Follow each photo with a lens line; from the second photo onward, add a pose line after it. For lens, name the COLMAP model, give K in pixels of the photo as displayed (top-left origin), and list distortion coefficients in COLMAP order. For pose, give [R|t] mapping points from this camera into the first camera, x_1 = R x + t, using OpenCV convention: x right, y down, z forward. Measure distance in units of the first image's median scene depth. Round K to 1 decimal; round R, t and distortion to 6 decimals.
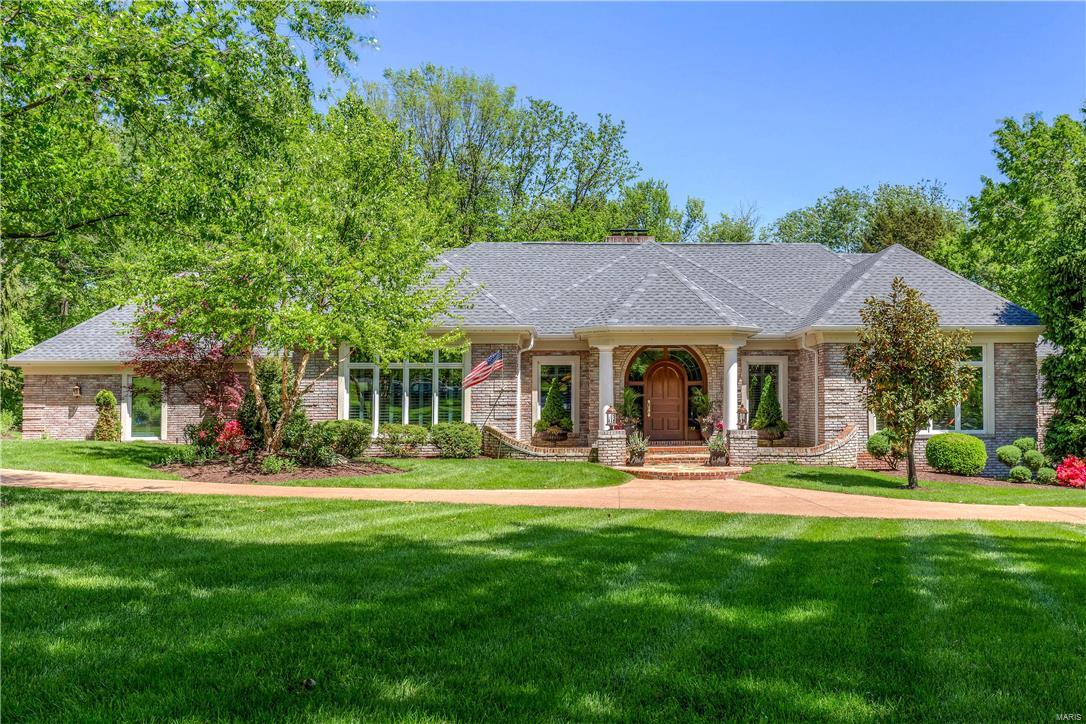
lens RADIAL K [[1058.2, 0, 543.8], [0, 1058.2, 329.0], [0, 0, 1]] dist [-0.015320, 0.003183]
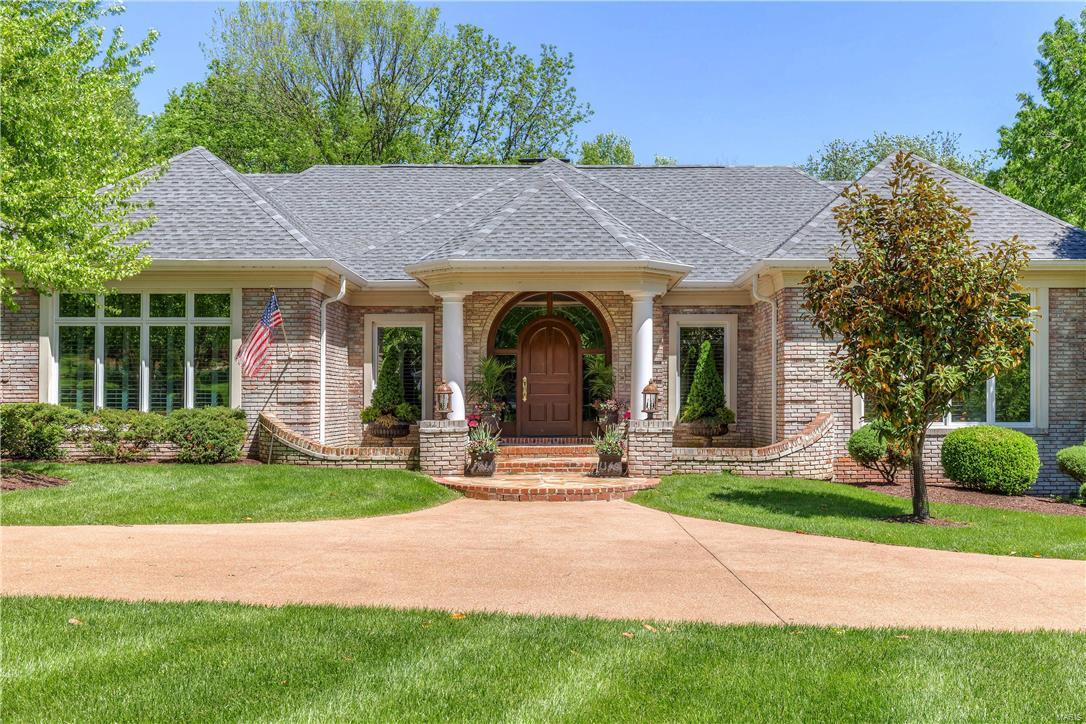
lens RADIAL K [[1019.6, 0, 543.0], [0, 1019.6, 362.0], [0, 0, 1]] dist [0.000577, -0.006241]
pose [[0.999854, 0.001653, -0.017022, 0.127867], [-0.001156, 0.999575, 0.029137, 0.040899], [0.017063, -0.029113, 0.999430, 0.370963]]
